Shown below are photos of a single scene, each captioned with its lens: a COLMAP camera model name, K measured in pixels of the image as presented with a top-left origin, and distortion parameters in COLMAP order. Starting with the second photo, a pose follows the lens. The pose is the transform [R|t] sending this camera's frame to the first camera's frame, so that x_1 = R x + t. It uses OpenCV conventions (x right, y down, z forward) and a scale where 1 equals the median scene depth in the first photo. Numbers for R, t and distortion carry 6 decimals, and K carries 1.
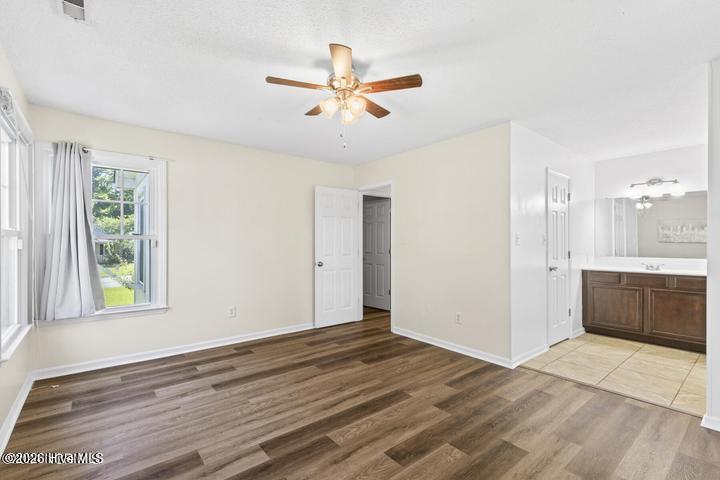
lens RADIAL K [[325.6, 0, 360.4], [0, 325.6, 241.6], [0, 0, 1]] dist [0.006476, -0.002165]
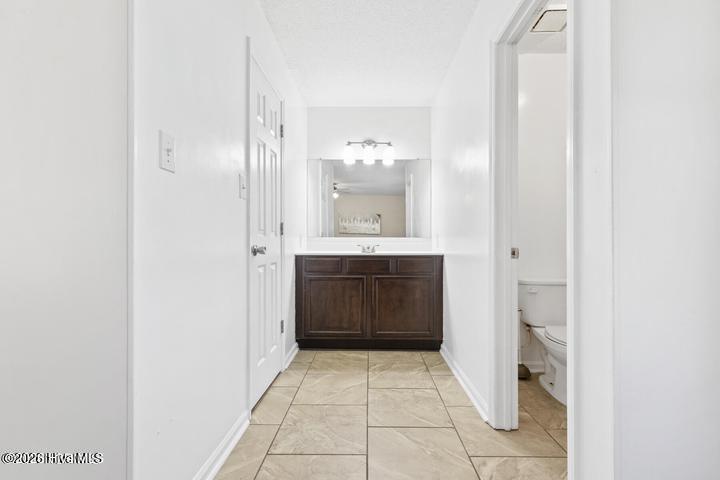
lens RADIAL K [[325.6, 0, 360.1], [0, 325.6, 240.8], [0, 0, 1]] dist [0.006476, -0.002165]
pose [[0.651716, 0.003819, 0.758453, 0.370275], [-0.005169, 0.999986, -0.000594, 0.079081], [-0.758445, -0.003533, 0.651727, 0.658290]]
